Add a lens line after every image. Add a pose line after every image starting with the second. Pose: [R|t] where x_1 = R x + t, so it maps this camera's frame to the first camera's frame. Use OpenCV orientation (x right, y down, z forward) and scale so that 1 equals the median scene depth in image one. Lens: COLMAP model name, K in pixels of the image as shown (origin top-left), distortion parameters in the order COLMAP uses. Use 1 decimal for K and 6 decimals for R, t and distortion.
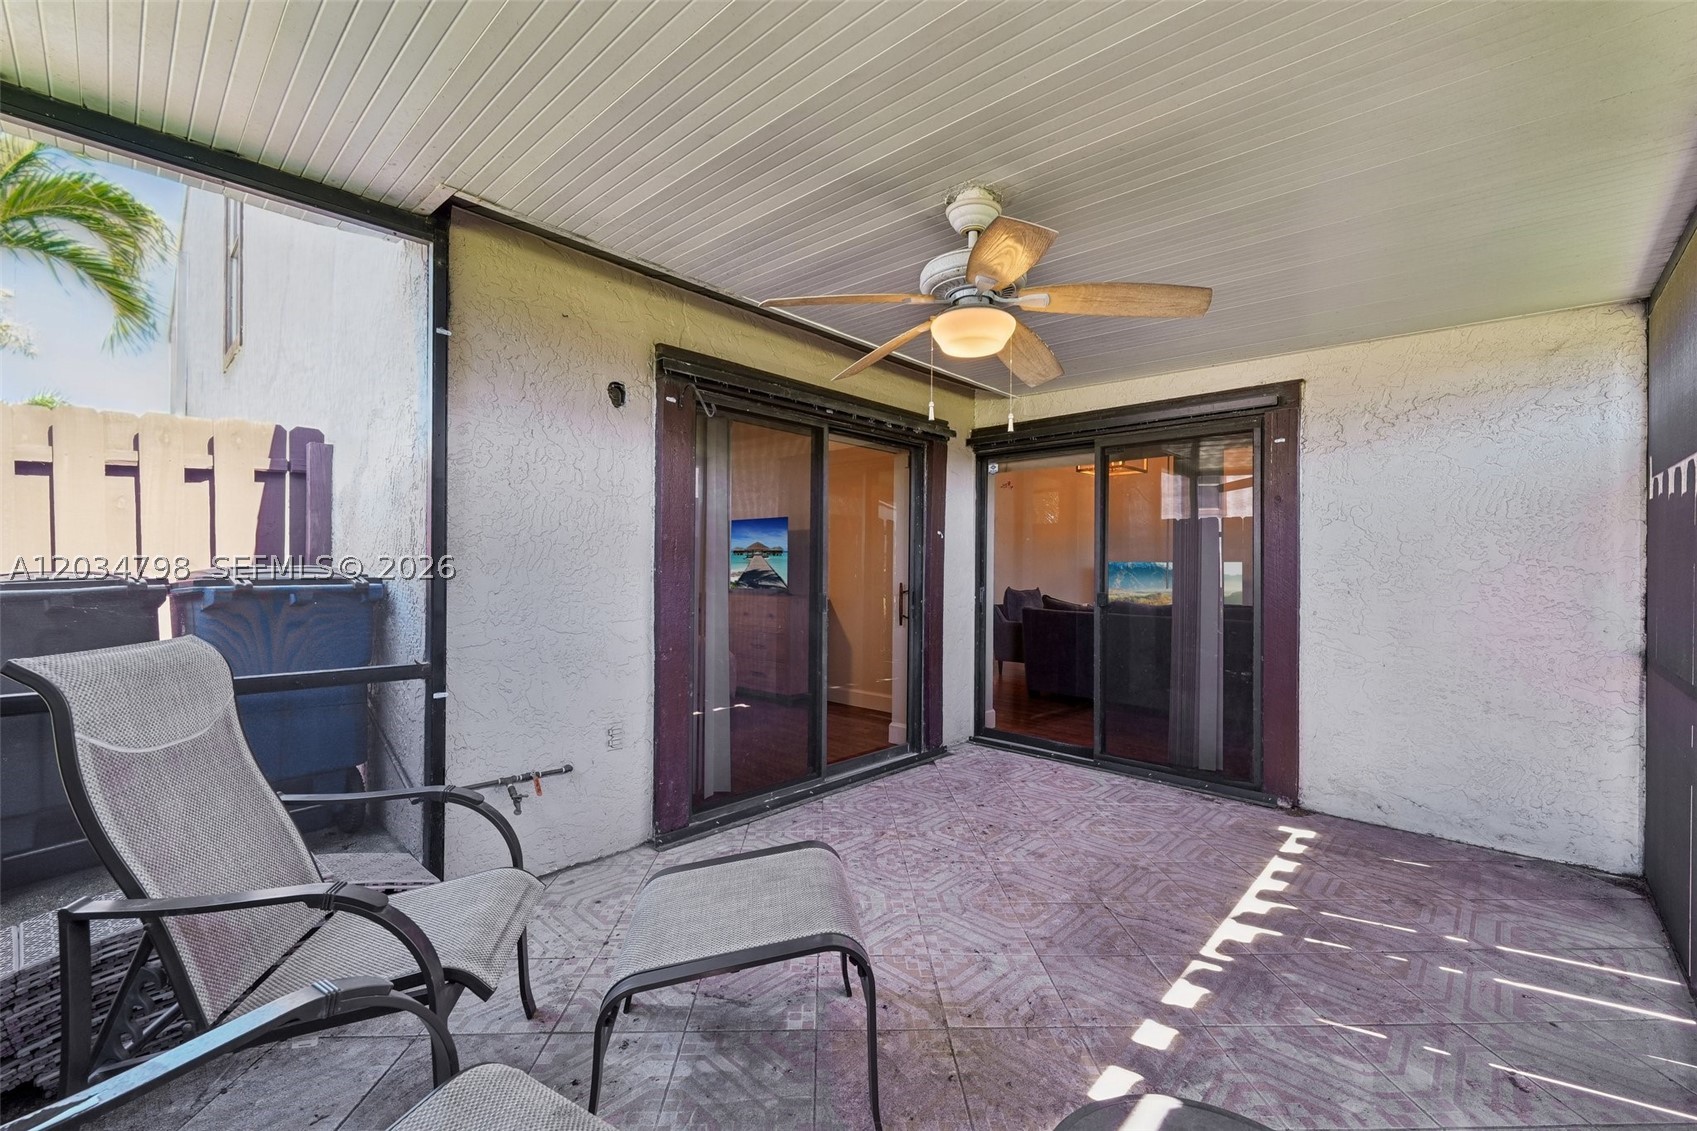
lens RADIAL K [[697.8, 0, 852.2], [0, 697.8, 560.6], [0, 0, 1]] dist [-0.001374, -0.000232]
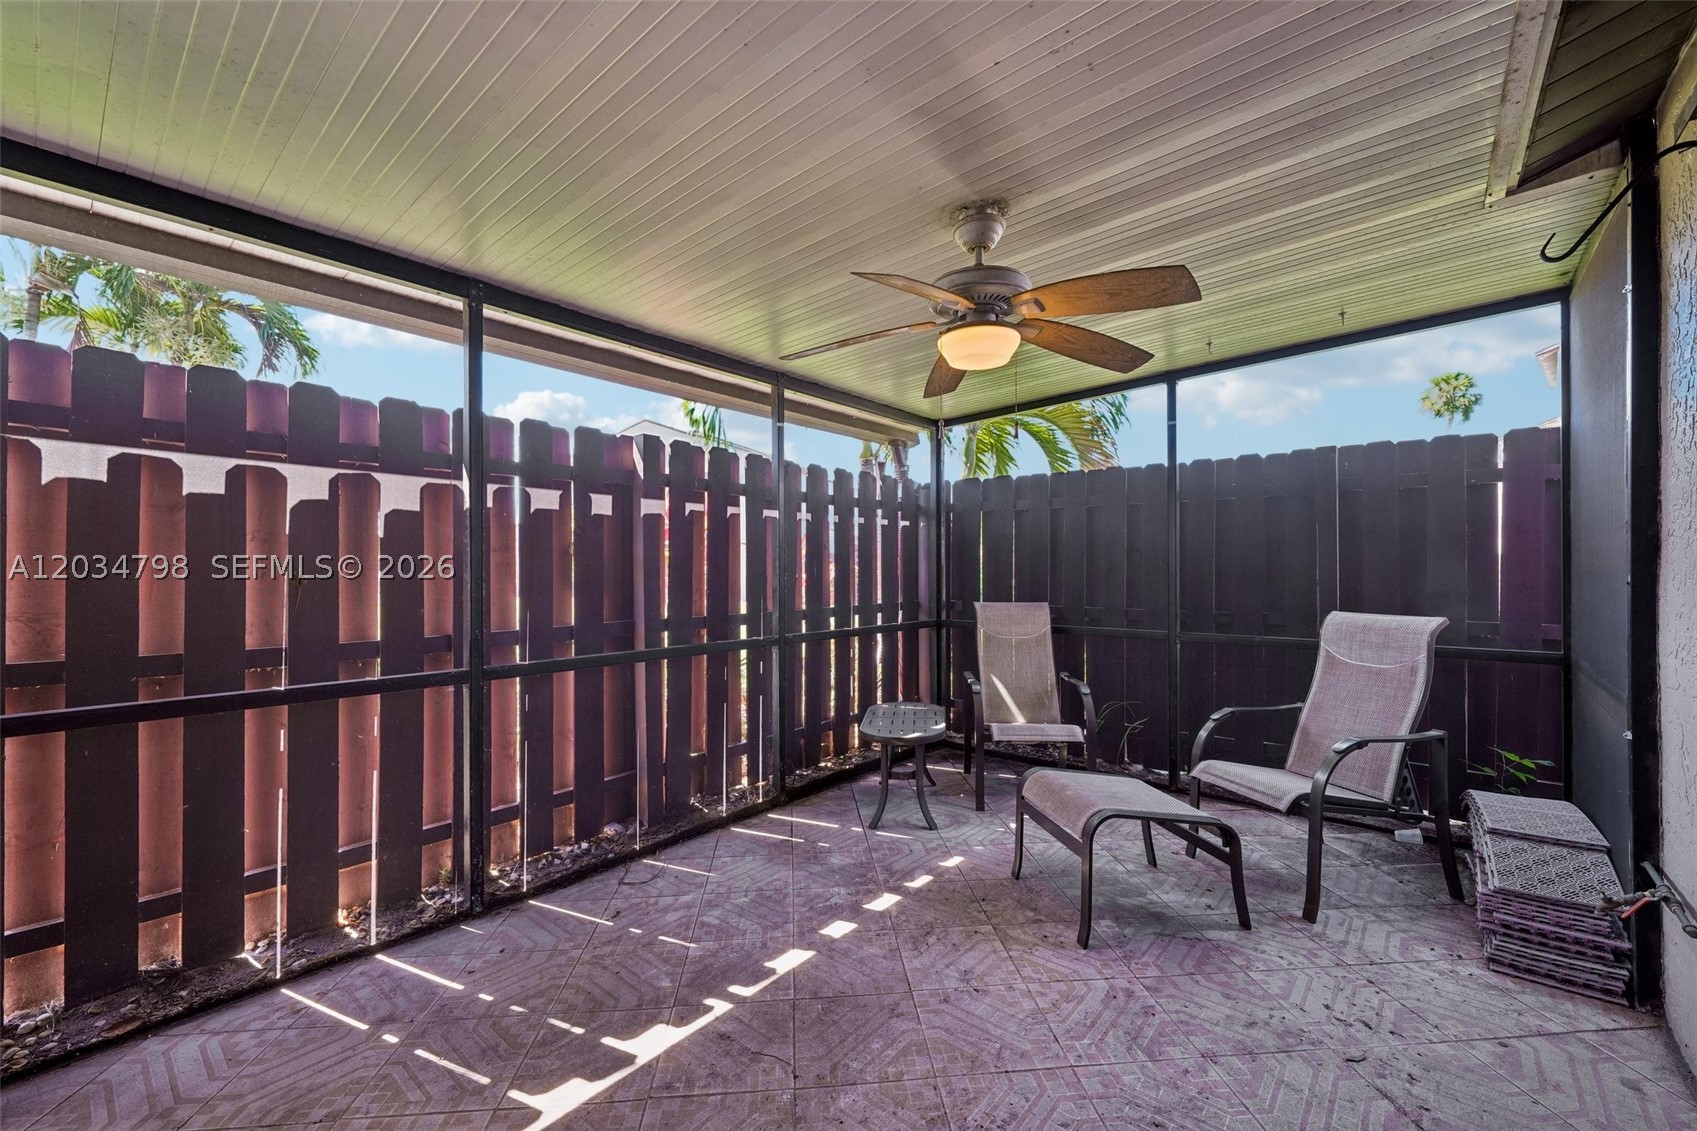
lens RADIAL K [[689.6, 0, 846.5], [0, 689.6, 569.6], [0, 0, 1]] dist [-0.000874, -0.000434]
pose [[-0.998634, -0.001604, -0.052221, 0.330656], [-0.001222, 0.999972, -0.007345, 0.004554], [0.052232, -0.007271, -0.998609, 1.579820]]
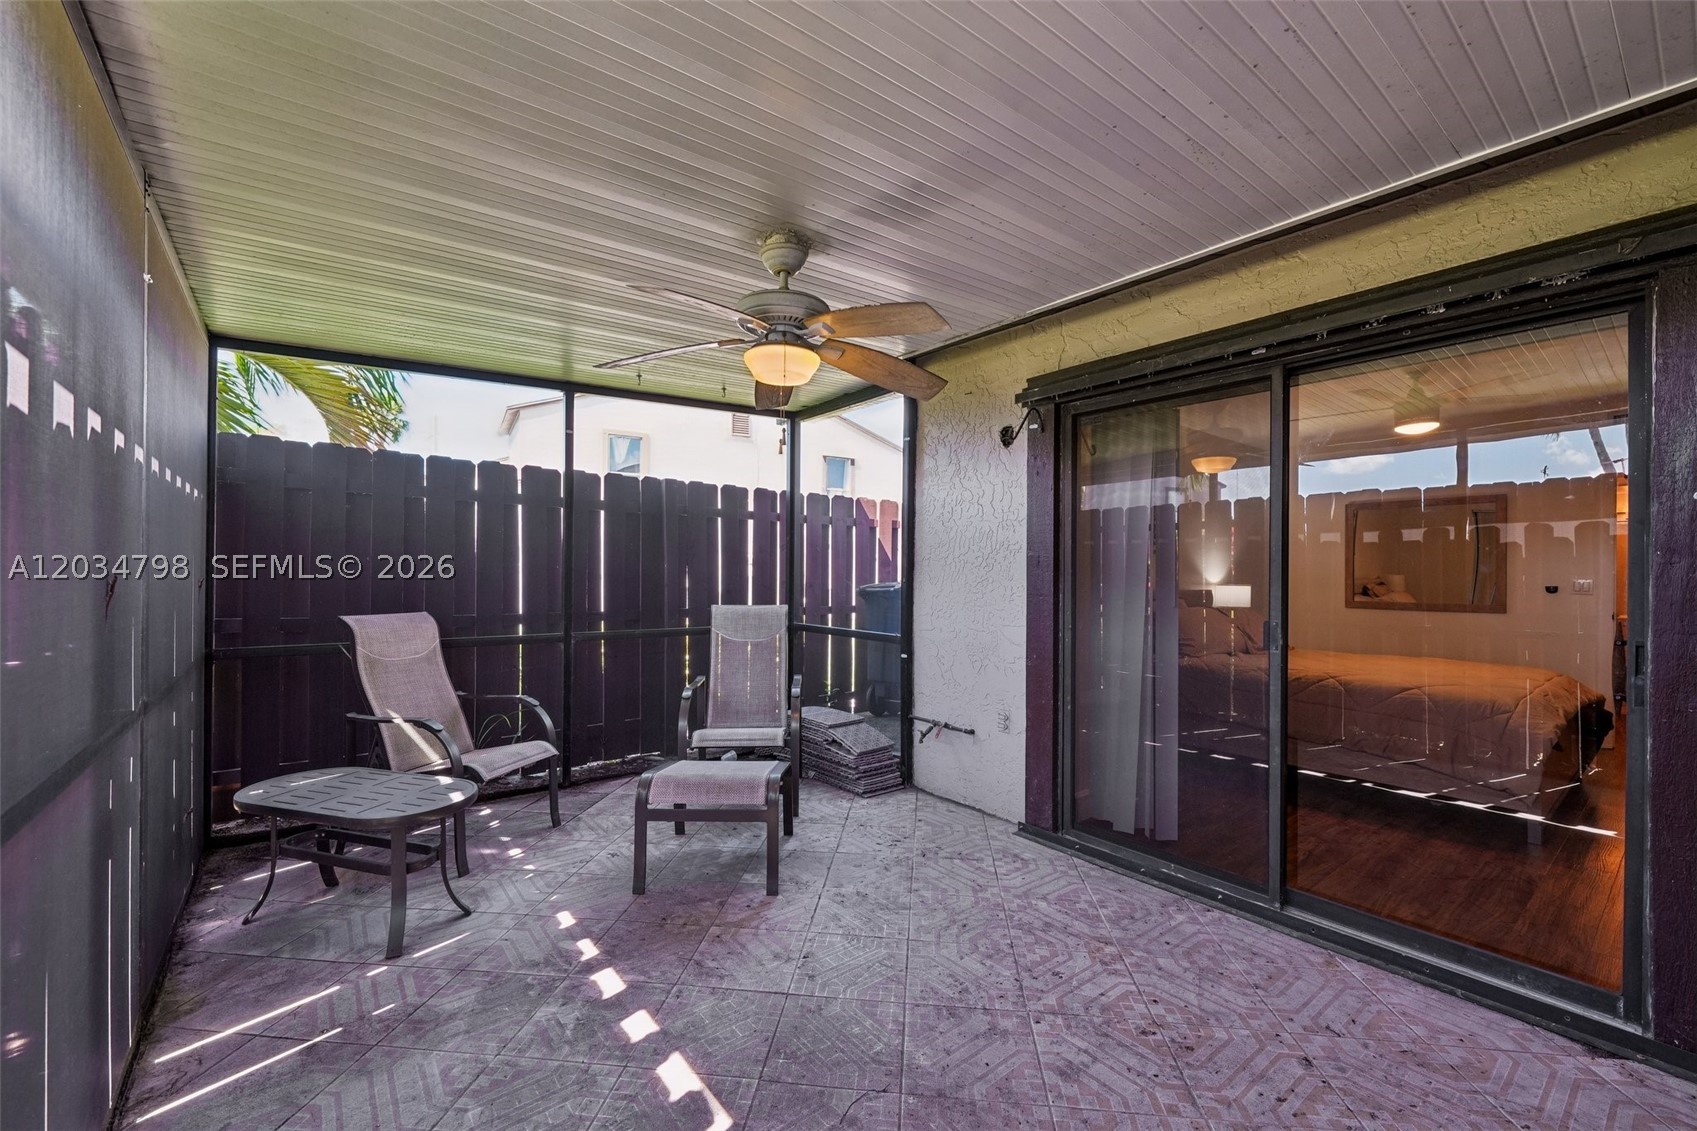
lens RADIAL K [[692.7, 0, 846.7], [0, 692.7, 572.8], [0, 0, 1]] dist [0.001793, 0.000001]
pose [[-0.148361, -0.008436, -0.988897, 0.969325], [0.001825, 0.999960, -0.008805, 0.006797], [0.988932, -0.003111, -0.148339, 0.999441]]
